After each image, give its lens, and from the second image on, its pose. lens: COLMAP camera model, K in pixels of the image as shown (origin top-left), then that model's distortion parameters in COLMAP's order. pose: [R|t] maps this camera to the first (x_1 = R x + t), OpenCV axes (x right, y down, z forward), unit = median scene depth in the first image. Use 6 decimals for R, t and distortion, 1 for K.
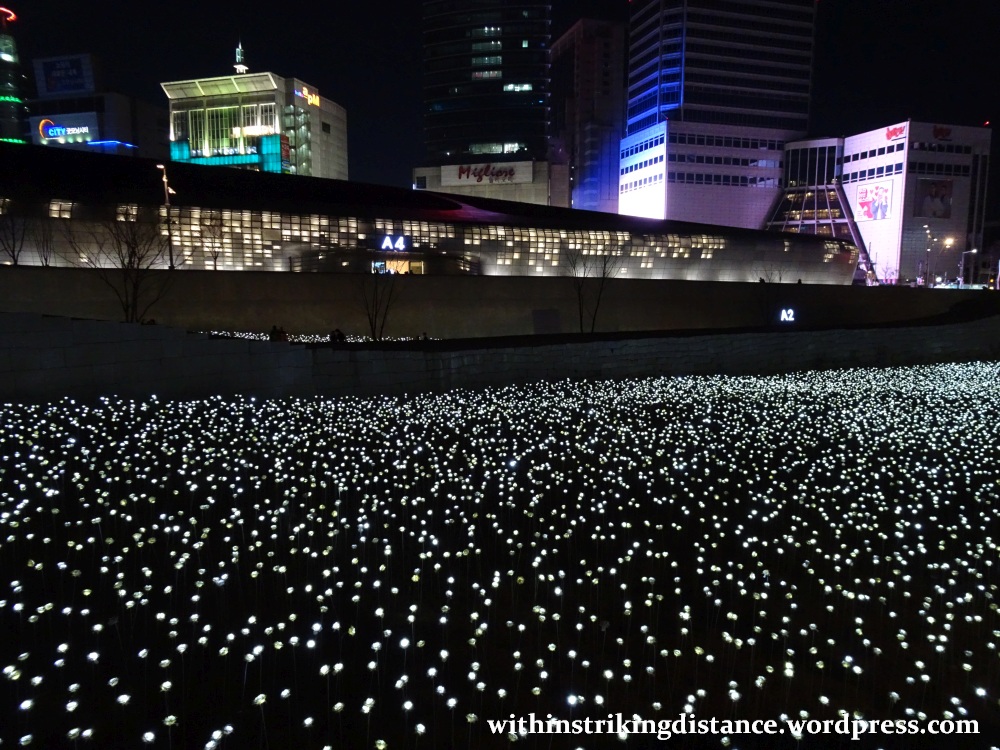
lens RADIAL K [[688.3, 0, 500.0], [0, 688.3, 375.0], [0, 0, 1]] dist [0.010967, -0.010184]
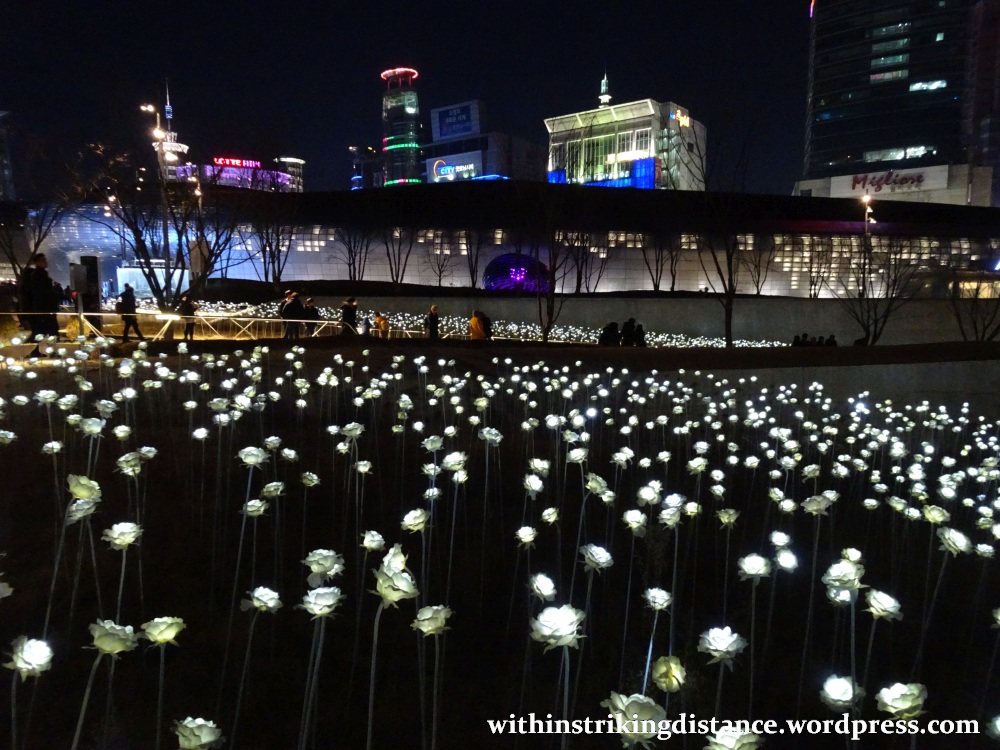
lens RADIAL K [[688.3, 0, 500.0], [0, 688.3, 375.0], [0, 0, 1]] dist [0.010967, -0.010184]
pose [[0.933554, 0.035962, -0.356629, -0.154182], [-0.043319, 0.998981, -0.012662, 0.000491], [0.355810, 0.027269, 0.934160, -0.040066]]
